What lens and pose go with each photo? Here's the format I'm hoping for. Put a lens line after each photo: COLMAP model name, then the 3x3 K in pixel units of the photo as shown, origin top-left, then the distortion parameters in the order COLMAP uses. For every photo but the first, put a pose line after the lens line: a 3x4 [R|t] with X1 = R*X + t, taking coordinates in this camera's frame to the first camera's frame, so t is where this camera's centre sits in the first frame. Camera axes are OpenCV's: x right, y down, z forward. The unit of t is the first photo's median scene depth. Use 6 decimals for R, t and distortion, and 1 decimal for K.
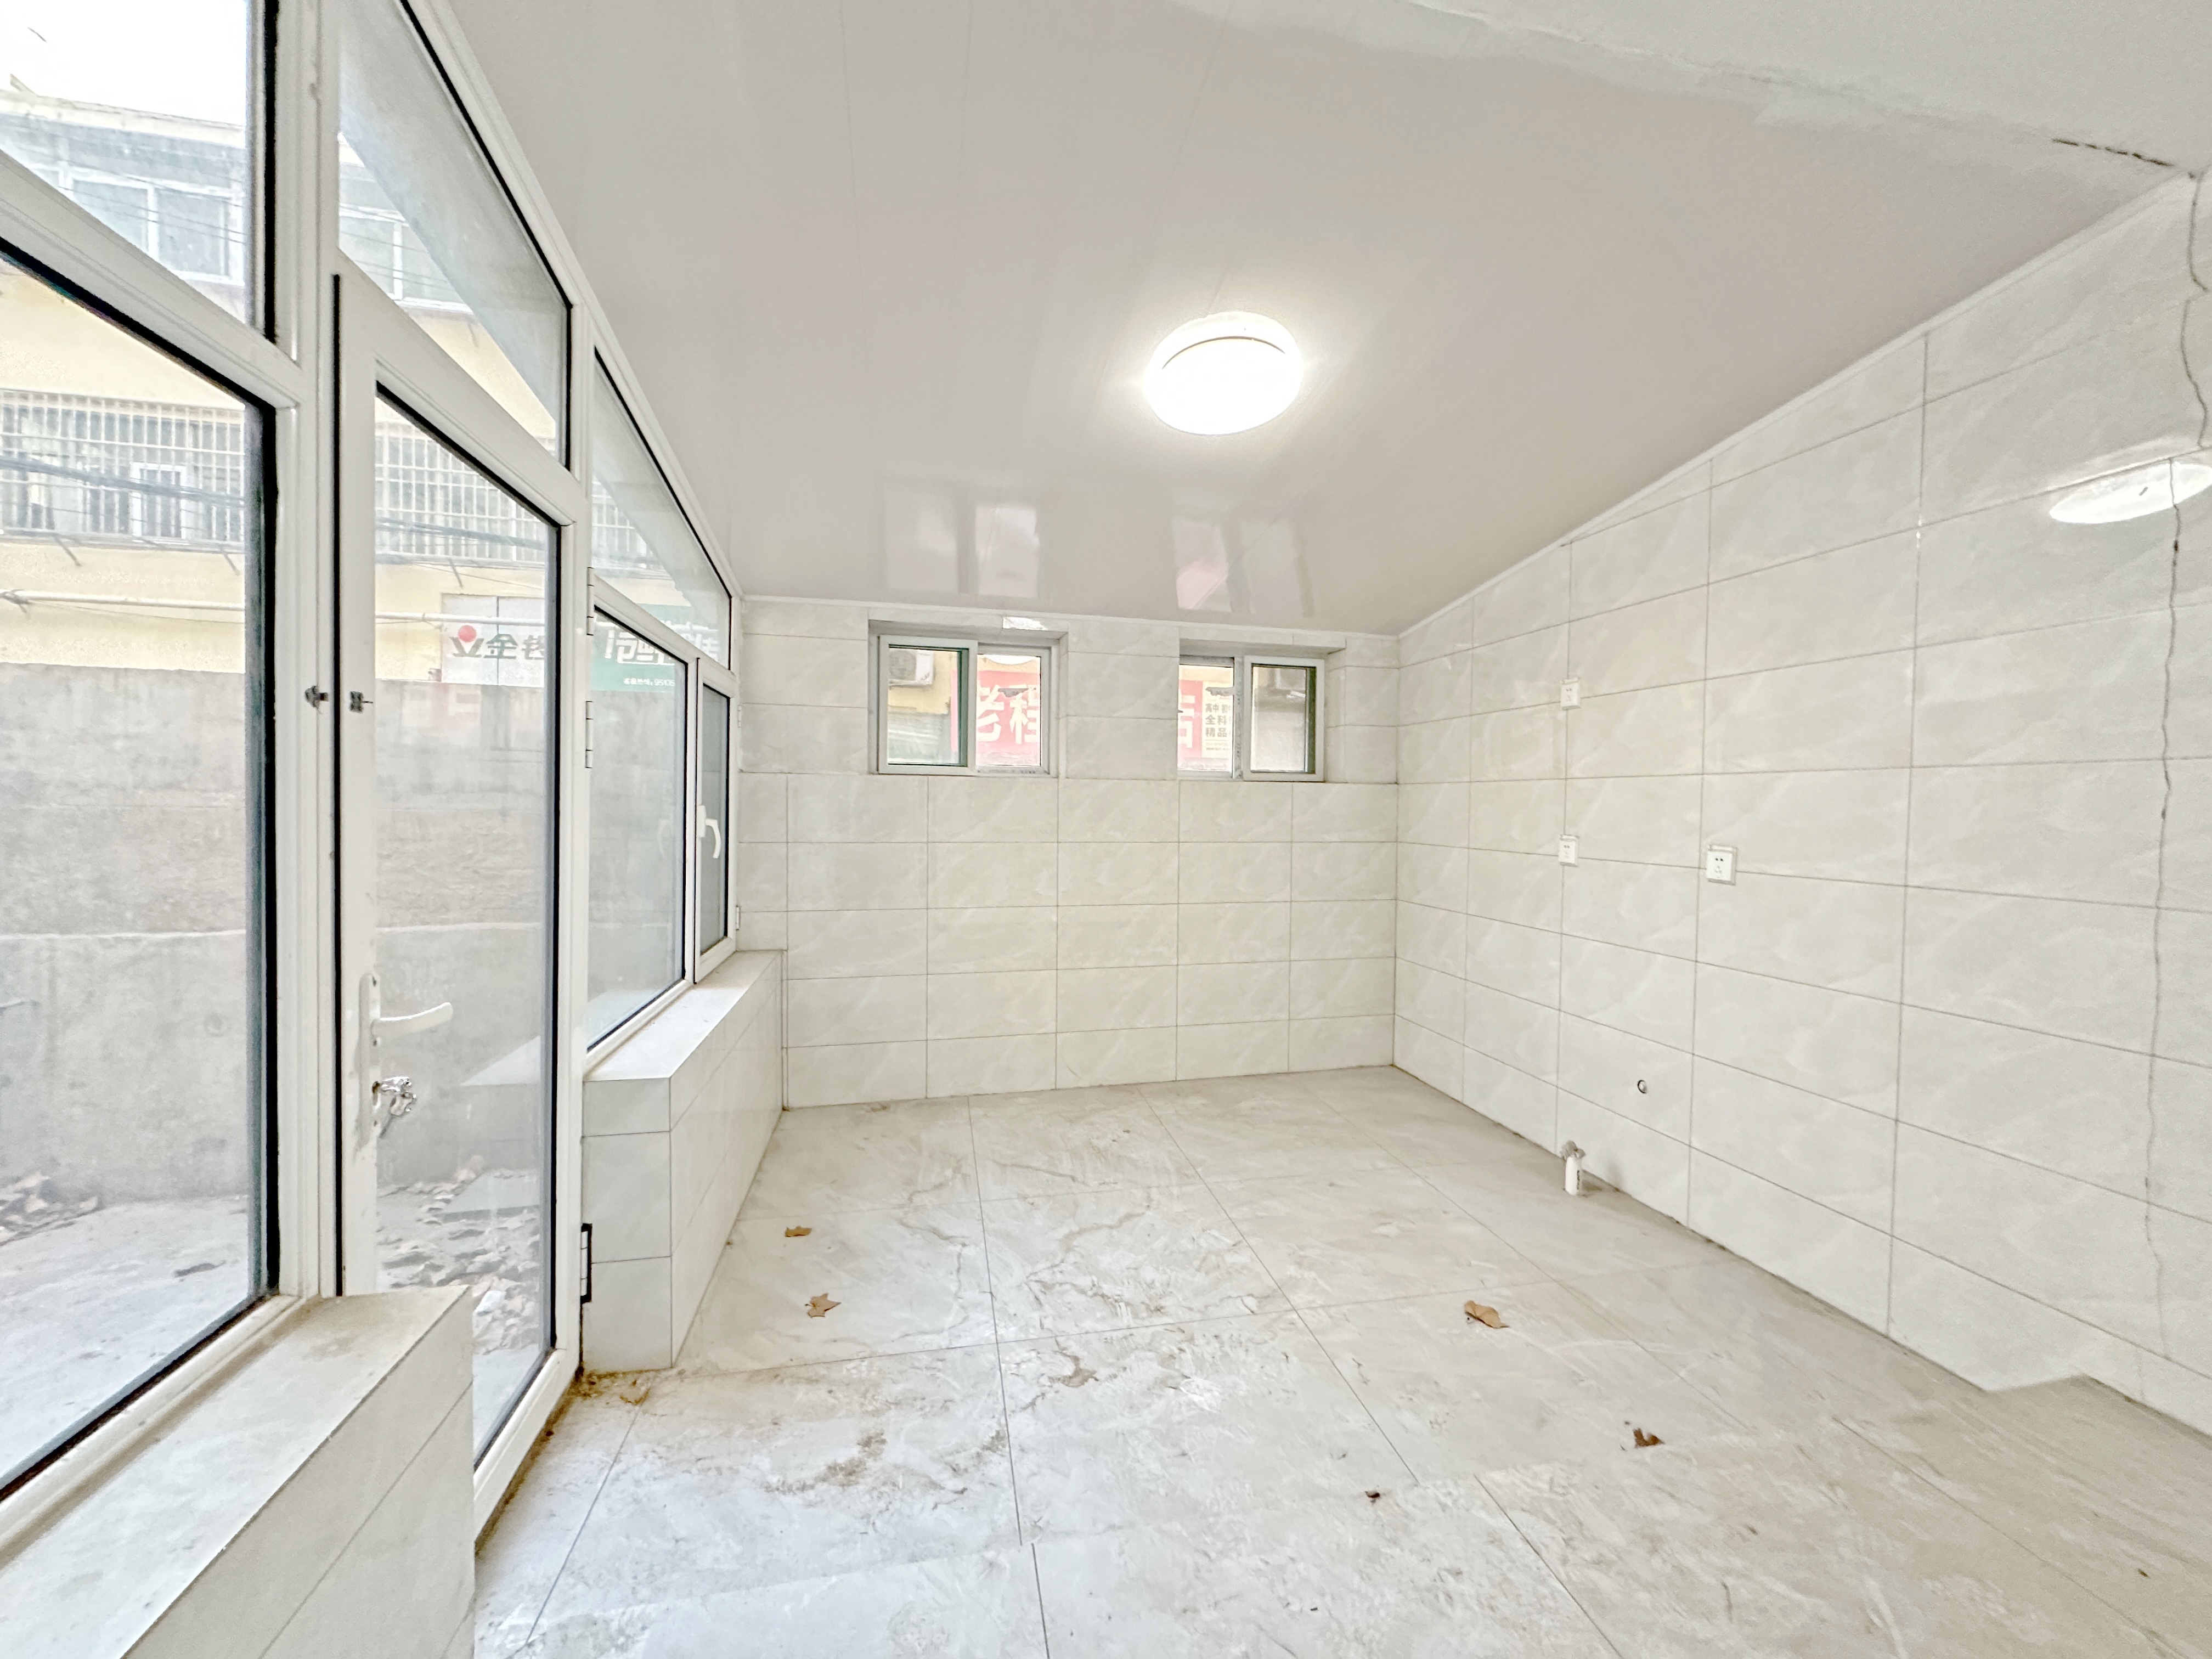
lens RADIAL K [[878.3, 0, 1106.3], [0, 878.3, 827.9], [0, 0, 1]] dist [-0.007064, 0.000395]
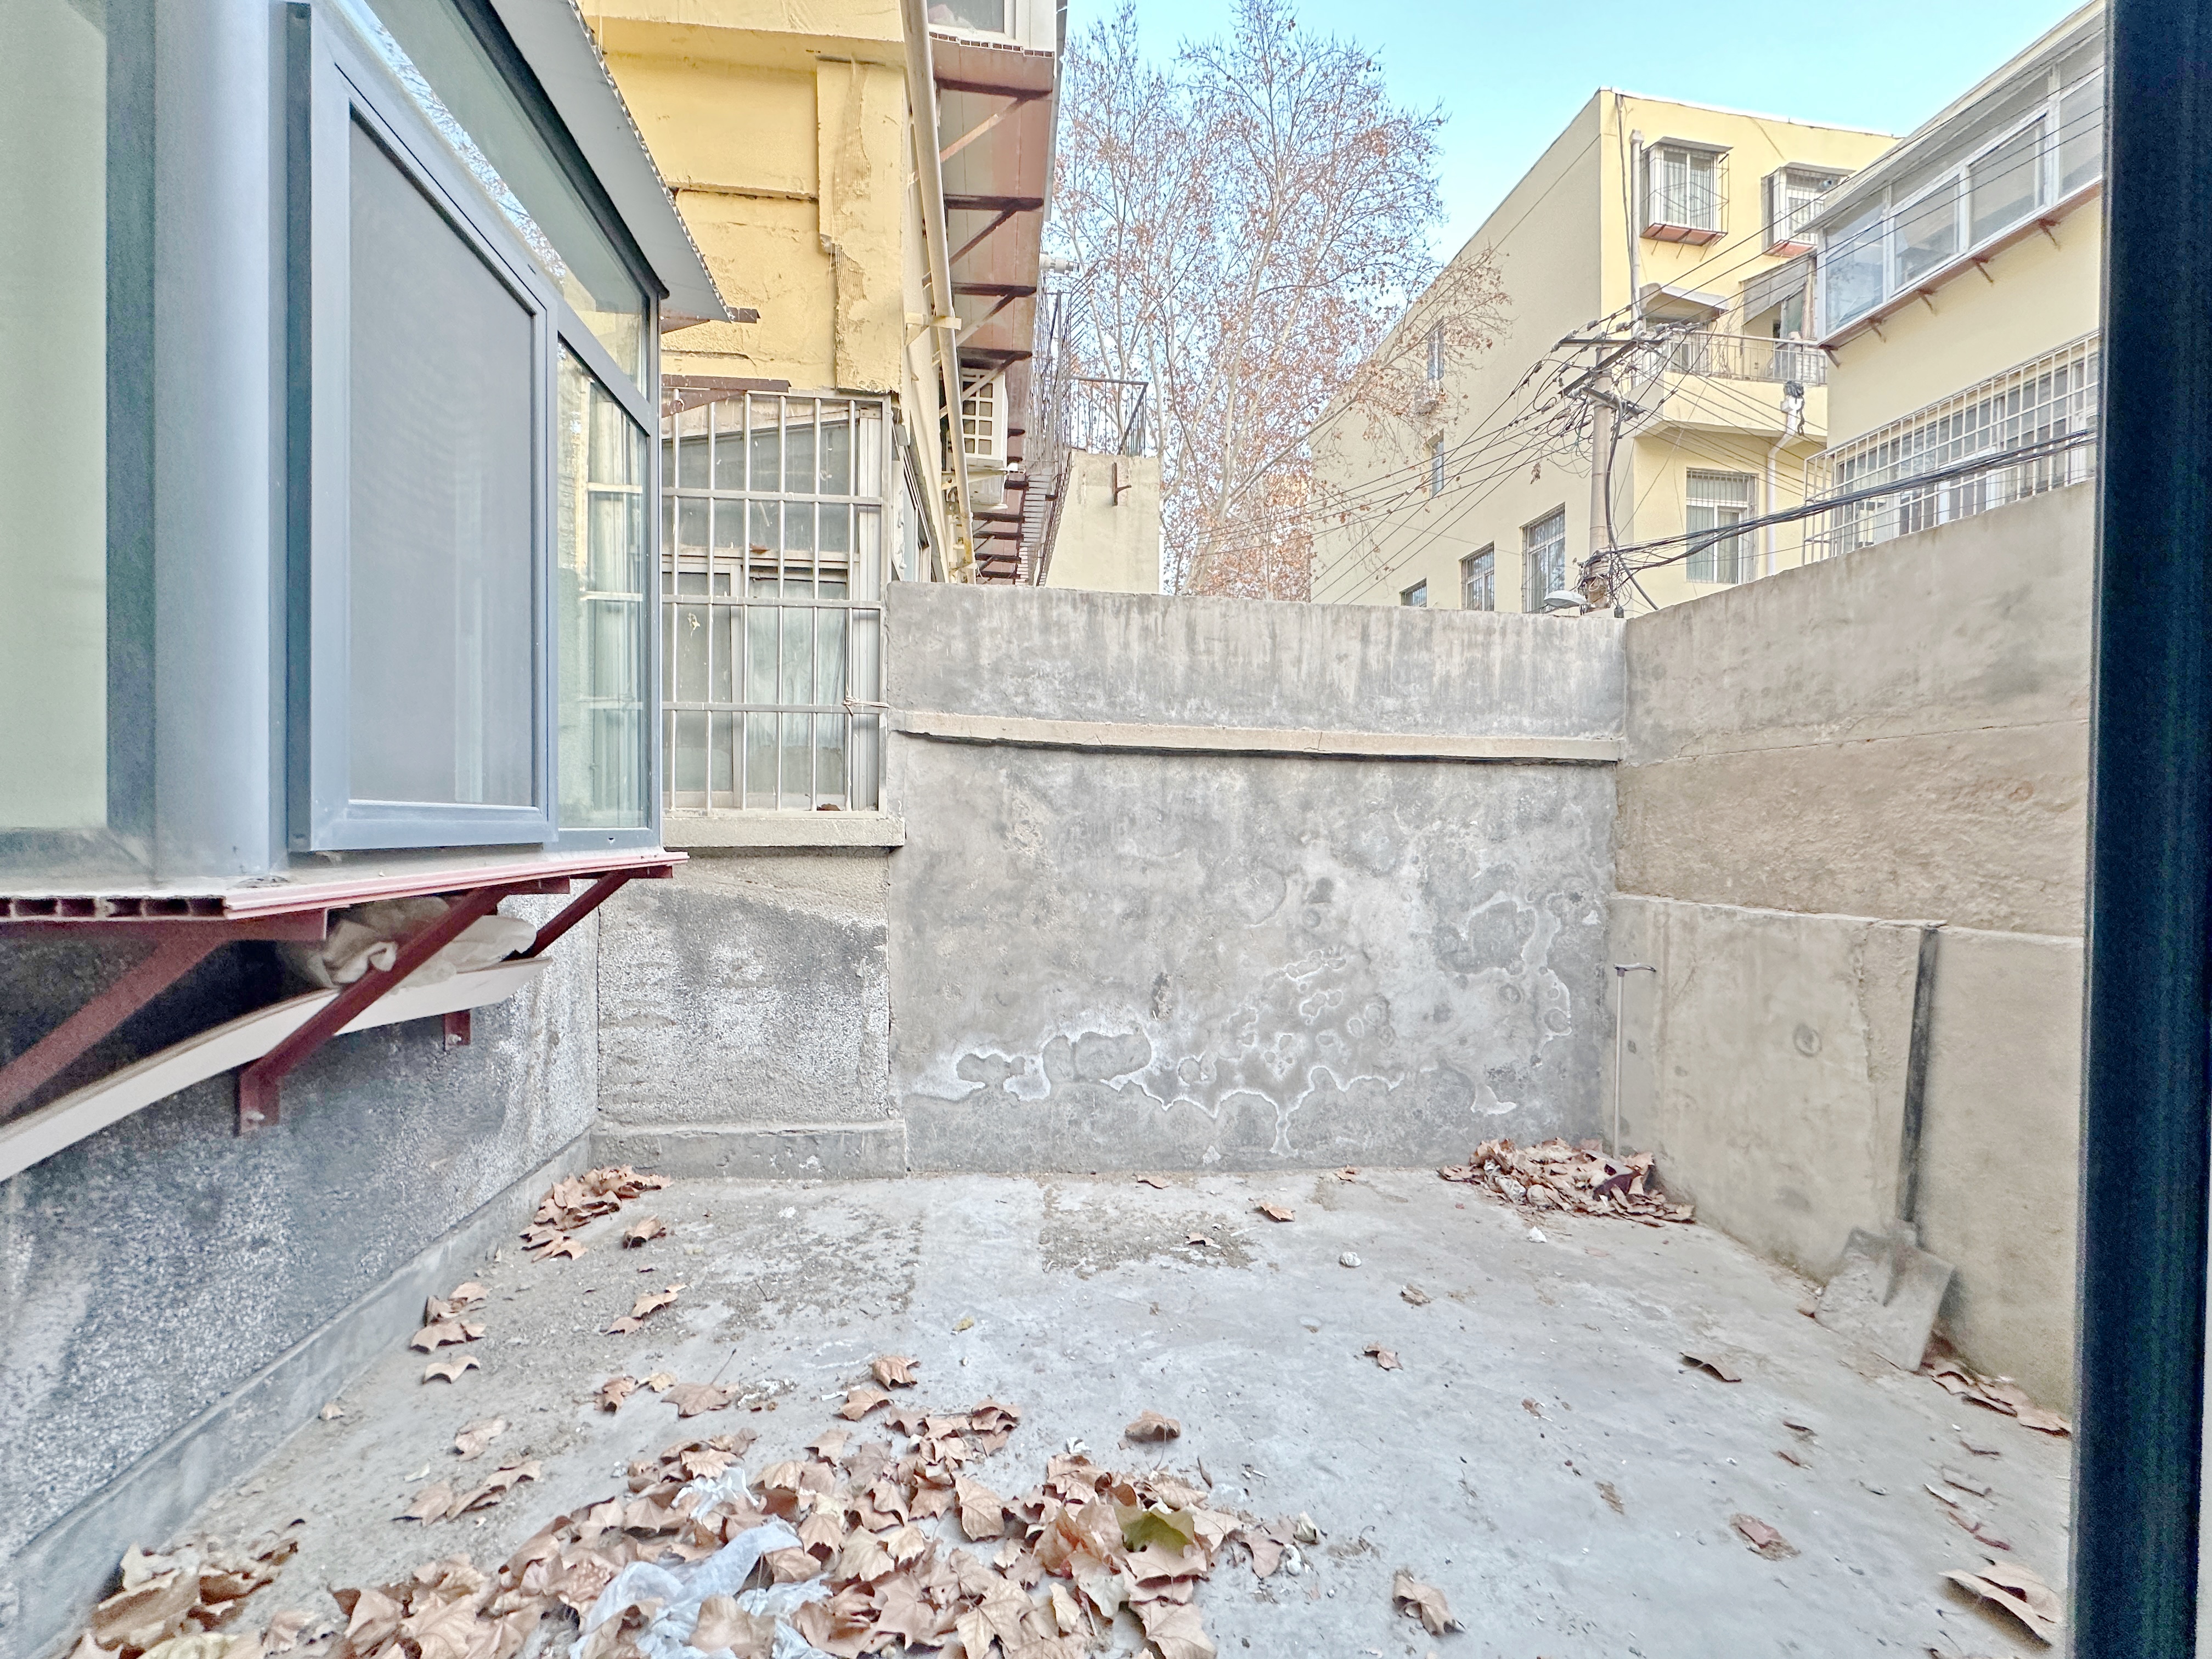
lens RADIAL K [[878.3, 0, 1108.4], [0, 878.3, 832.6], [0, 0, 1]] dist [-0.007064, 0.000395]
pose [[-0.073963, -0.006940, -0.997237, -0.248367], [-0.023507, 0.999710, -0.005213, 0.070863], [0.996984, 0.023057, -0.074105, 0.474562]]
